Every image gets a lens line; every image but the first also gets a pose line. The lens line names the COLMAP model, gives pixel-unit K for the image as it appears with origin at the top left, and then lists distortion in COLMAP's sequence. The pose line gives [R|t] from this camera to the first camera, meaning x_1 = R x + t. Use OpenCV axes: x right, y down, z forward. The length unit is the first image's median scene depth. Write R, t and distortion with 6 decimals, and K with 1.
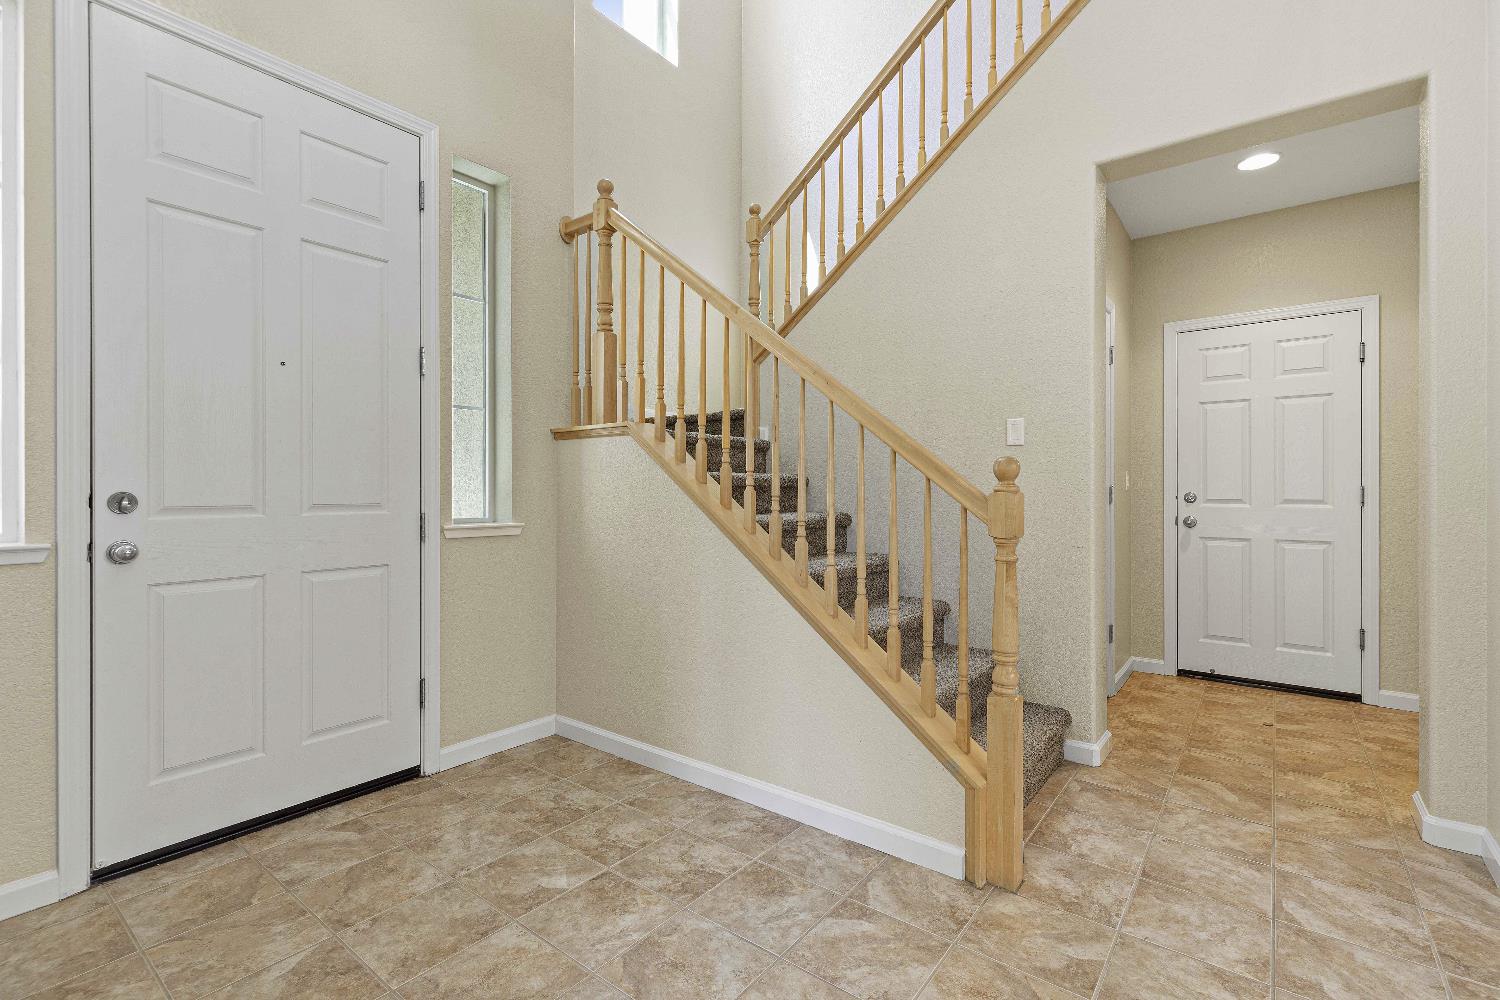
lens RADIAL K [[672.8, 0, 753.5], [0, 672.8, 492.6], [0, 0, 1]] dist [-0.000952, -0.000581]
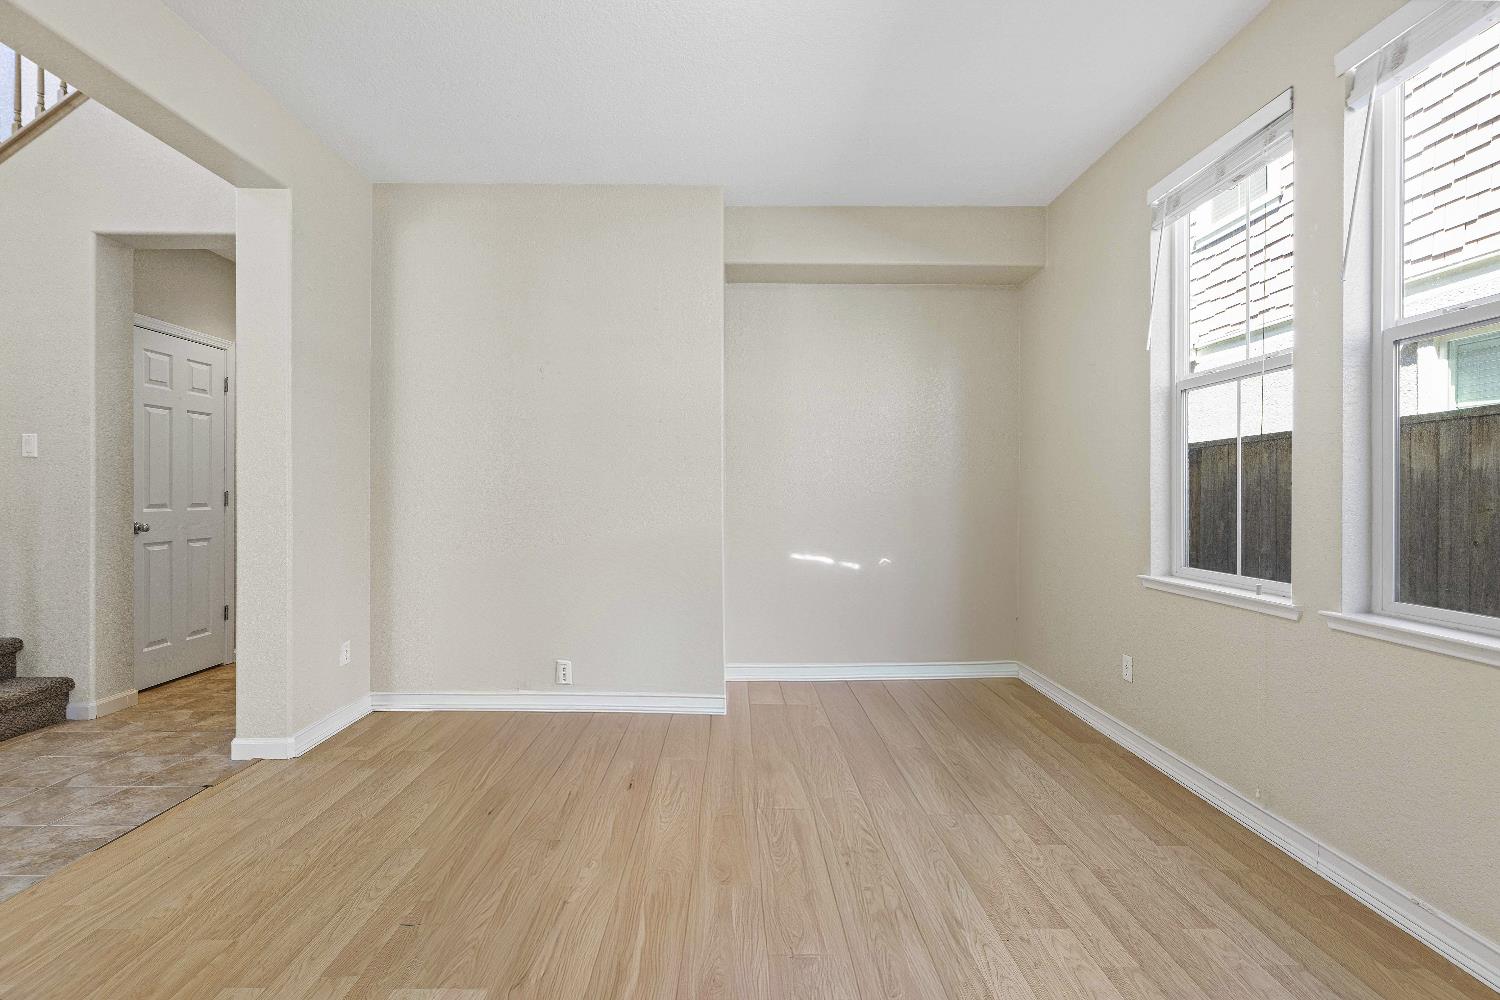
lens RADIAL K [[672.8, 0, 750.9], [0, 672.8, 489.4], [0, 0, 1]] dist [-0.000952, -0.000581]
pose [[0.770755, -0.002917, 0.637125, 0.817123], [-0.000349, 0.999987, 0.005000, -0.029298], [-0.637132, -0.004076, 0.770744, -0.909819]]
